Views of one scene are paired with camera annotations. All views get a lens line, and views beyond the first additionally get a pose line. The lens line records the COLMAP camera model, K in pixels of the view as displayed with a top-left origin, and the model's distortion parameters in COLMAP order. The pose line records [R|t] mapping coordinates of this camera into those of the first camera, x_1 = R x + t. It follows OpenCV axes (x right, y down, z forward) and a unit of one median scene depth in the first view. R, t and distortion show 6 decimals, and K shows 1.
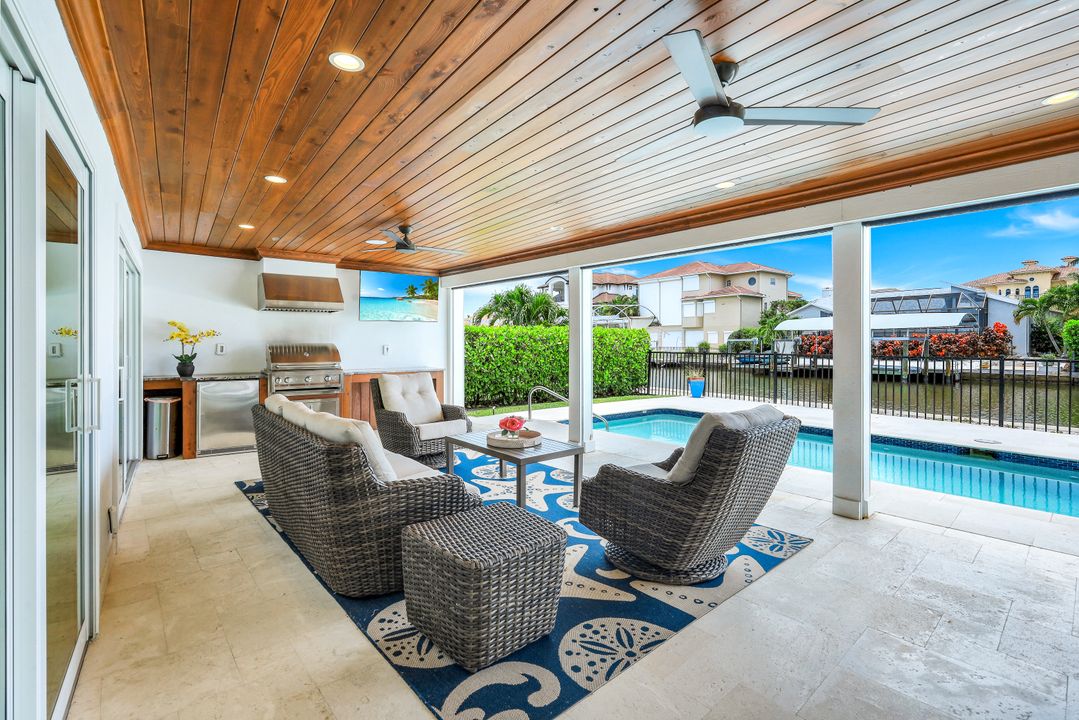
lens RADIAL K [[475.7, 0, 532.3], [0, 475.7, 352.5], [0, 0, 1]] dist [0.007466, -0.001142]
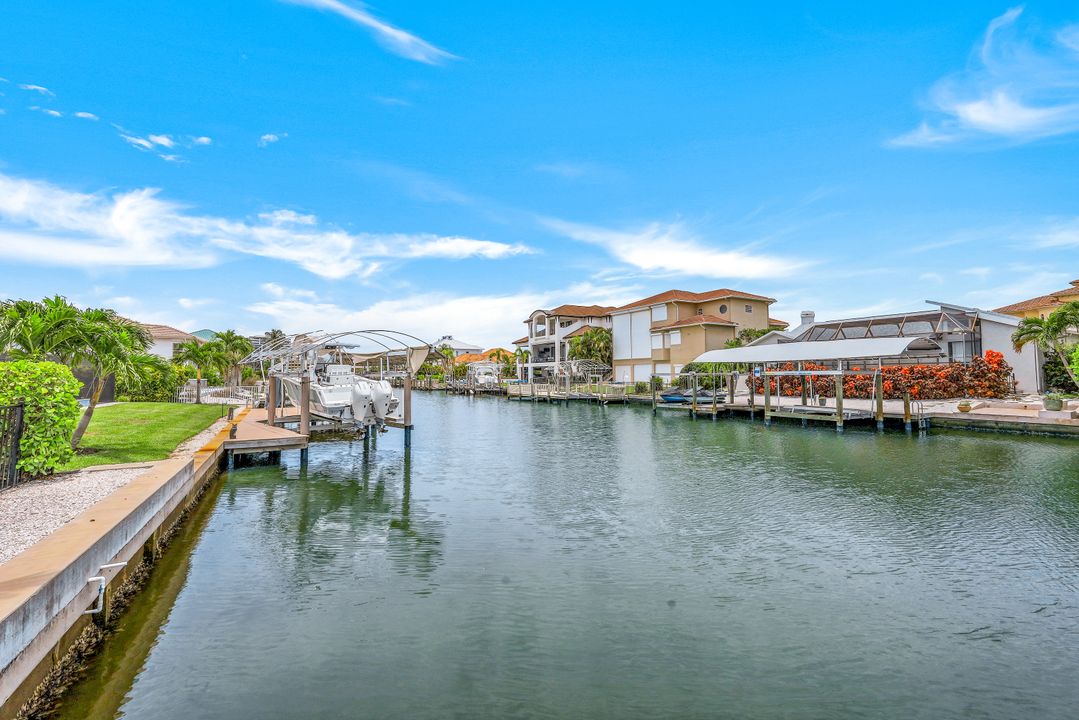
lens RADIAL K [[436.0, 0, 542.0], [0, 436.0, 364.0], [0, 0, 1]] dist [0.003357, -0.000296]
pose [[0.993839, -0.009129, -0.110457, 0.324812], [0.003779, 0.998814, -0.048540, -0.008708], [0.110769, 0.047824, 0.992695, 0.220750]]
